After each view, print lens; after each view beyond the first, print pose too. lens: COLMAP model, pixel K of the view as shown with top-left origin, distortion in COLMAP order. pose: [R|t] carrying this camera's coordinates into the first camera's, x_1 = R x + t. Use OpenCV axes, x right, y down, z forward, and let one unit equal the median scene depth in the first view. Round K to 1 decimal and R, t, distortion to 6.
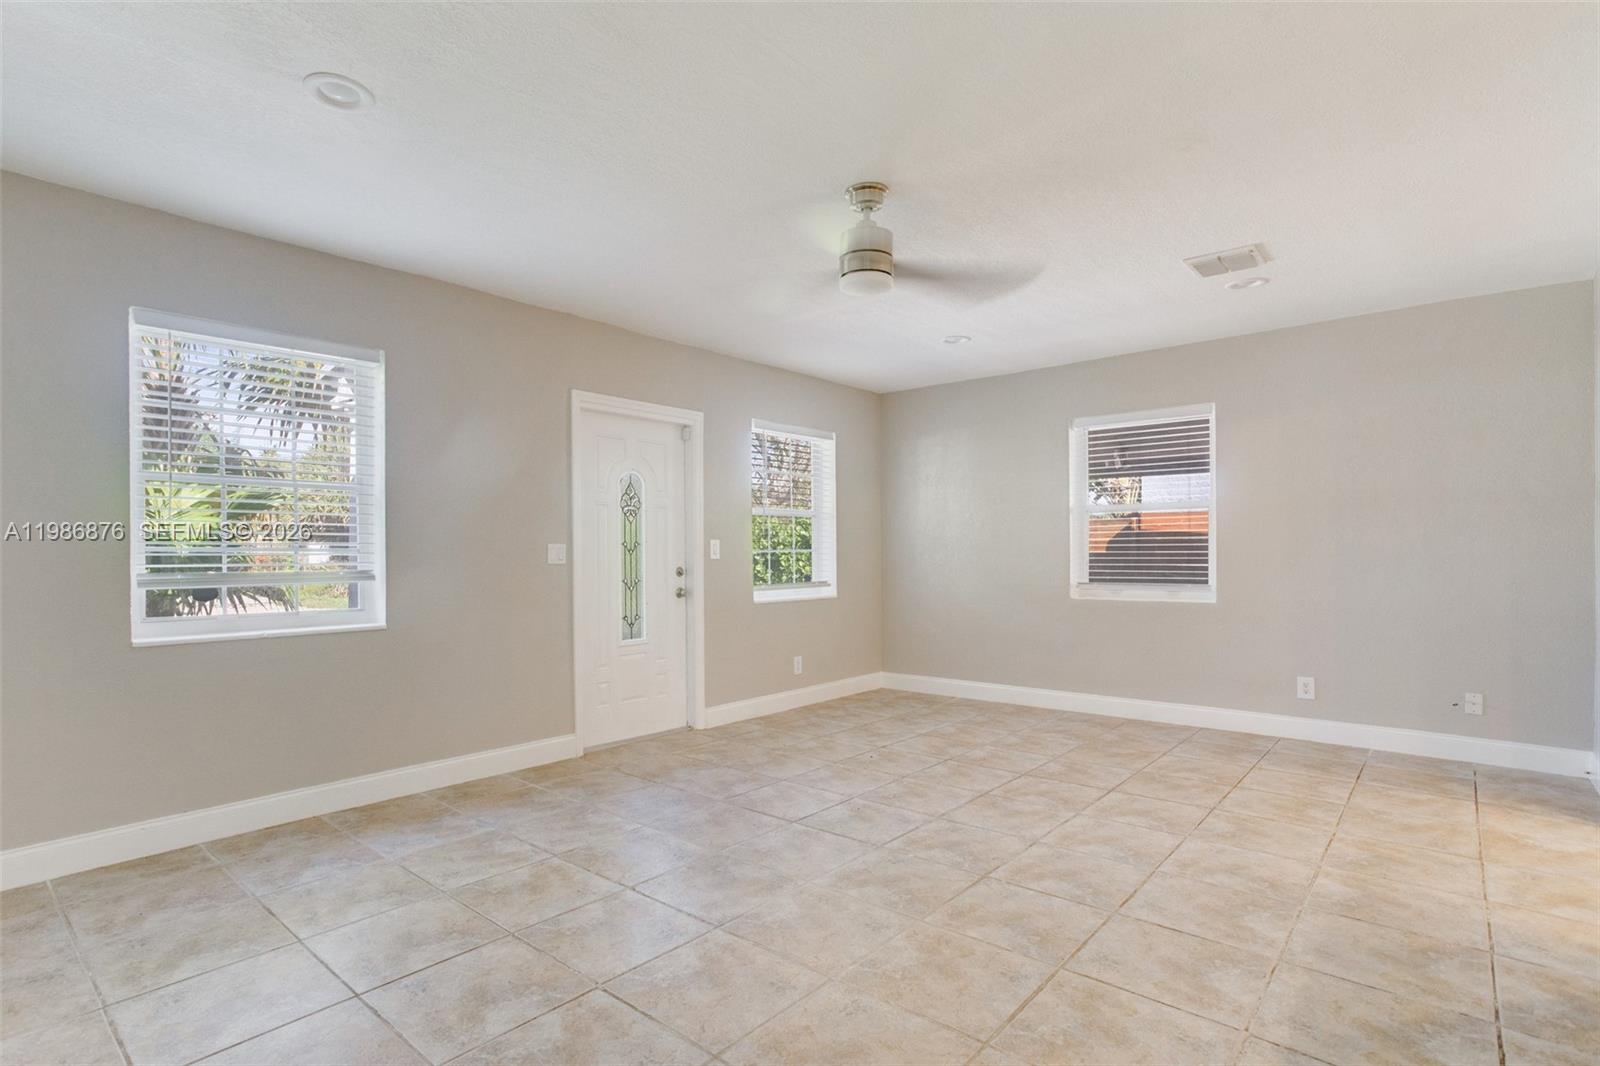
lens RADIAL K [[787.7, 0, 773.3], [0, 787.7, 565.2], [0, 0, 1]] dist [-0.012669, 0.000842]
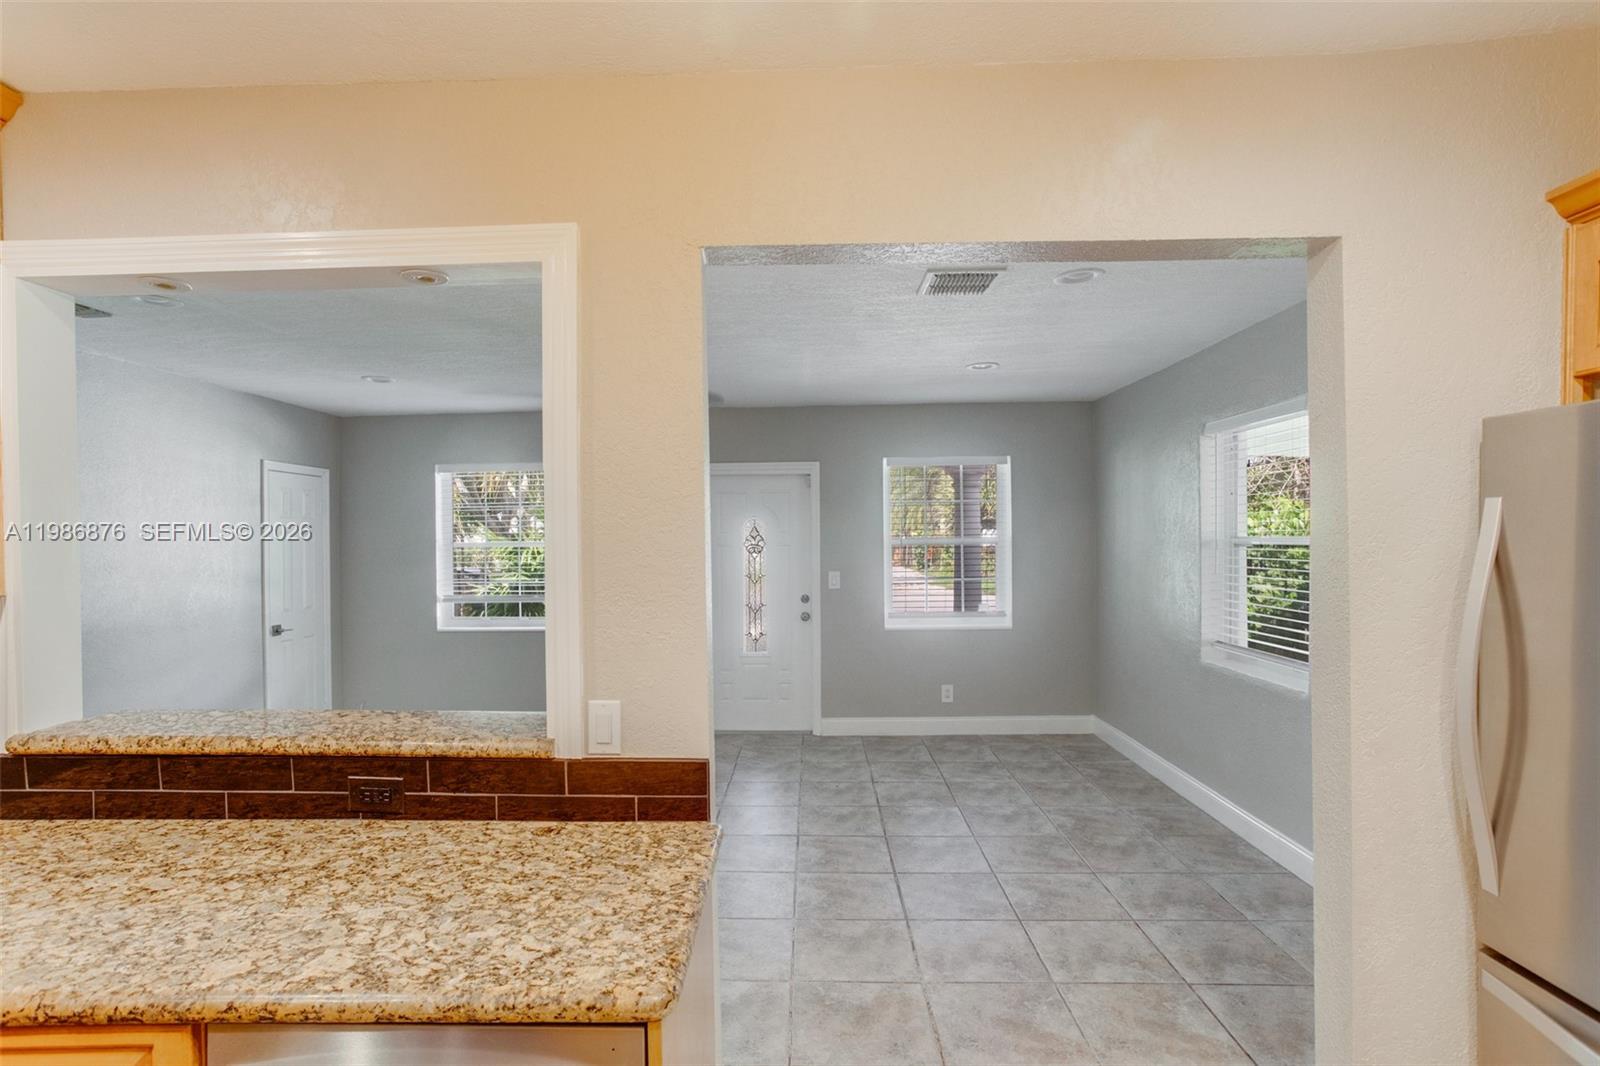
lens RADIAL K [[787.7, 0, 773.3], [0, 787.7, 565.2], [0, 0, 1]] dist [-0.012669, 0.000842]
pose [[0.631313, 0.025711, -0.775102, 0.765854], [-0.002186, 0.999505, 0.031375, -0.079144], [0.775525, -0.018113, 0.631057, 0.218492]]
